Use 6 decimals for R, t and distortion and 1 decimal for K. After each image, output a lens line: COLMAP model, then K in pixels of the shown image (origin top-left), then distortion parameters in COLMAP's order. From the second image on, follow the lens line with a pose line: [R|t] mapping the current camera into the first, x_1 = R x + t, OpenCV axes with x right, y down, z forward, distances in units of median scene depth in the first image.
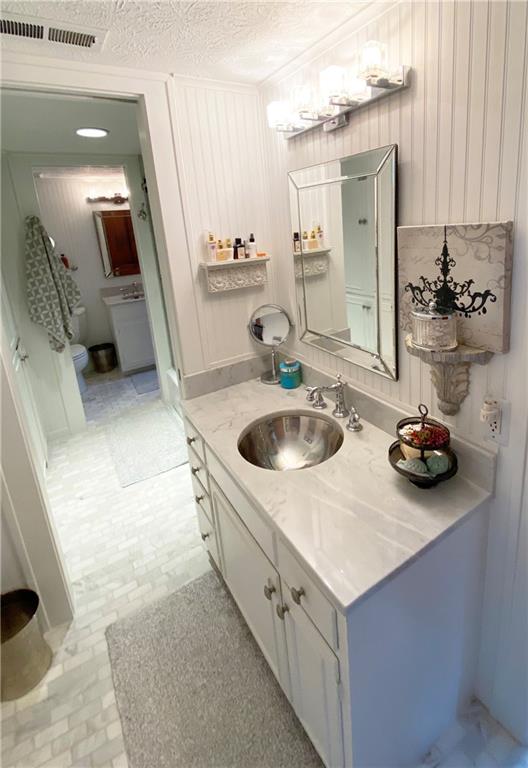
lens RADIAL K [[375.9, 0, 293.6], [0, 375.9, 310.8], [0, 0, 1]] dist [0.001187, 0.000152]
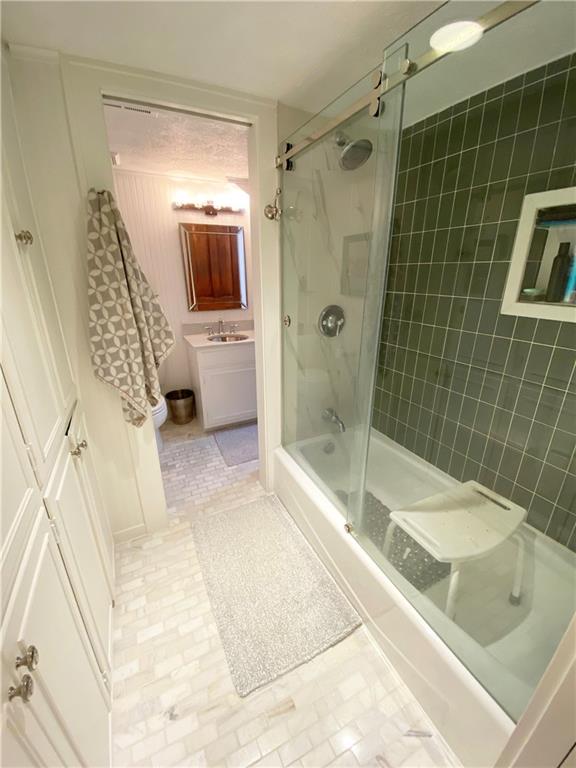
lens RADIAL K [[315.8, 0, 287.8], [0, 315.8, 384.6], [0, 0, 1]] dist [0.011139, -0.010091]
pose [[0.991600, 0.098575, -0.083737, -0.342576], [-0.088690, 0.989452, 0.114537, -0.044081], [0.094144, -0.106148, 0.989884, 0.517046]]
